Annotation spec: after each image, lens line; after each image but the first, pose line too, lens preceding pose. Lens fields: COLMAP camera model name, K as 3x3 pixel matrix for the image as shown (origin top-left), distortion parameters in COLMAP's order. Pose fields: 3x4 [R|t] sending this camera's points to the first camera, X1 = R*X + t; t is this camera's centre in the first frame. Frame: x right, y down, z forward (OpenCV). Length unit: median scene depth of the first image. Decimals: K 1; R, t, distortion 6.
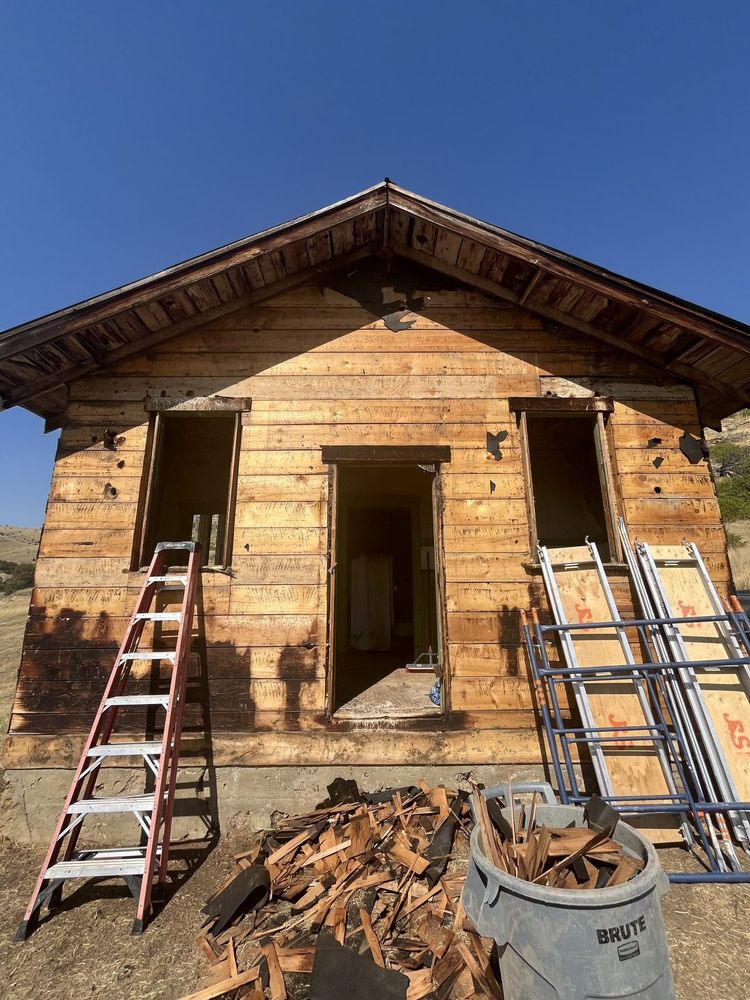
lens RADIAL K [[407.3, 0, 376.6], [0, 407.3, 497.0], [0, 0, 1]] dist [0.000228, 0.000048]
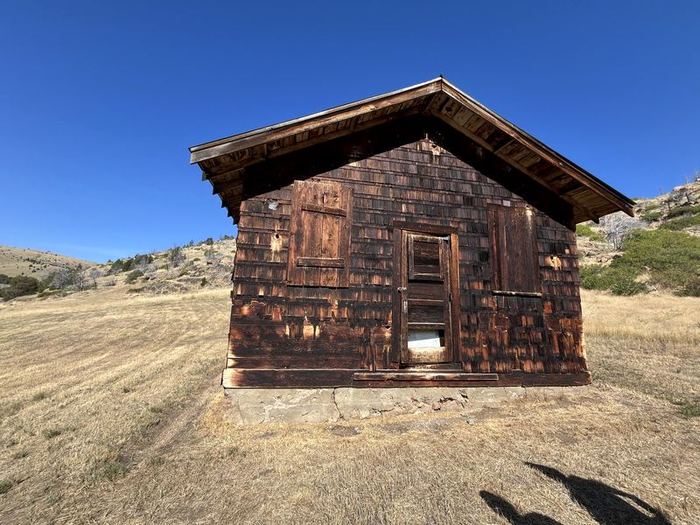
lens RADIAL K [[285.1, 0, 348.4], [0, 285.1, 264.5], [0, 0, 1]] dist [0.000228, 0.000048]
pose [[0.985277, 0.069125, 0.156370, -0.528457], [-0.078597, 0.995376, 0.055217, 0.015294], [-0.151830, -0.066695, 0.986154, -0.242640]]
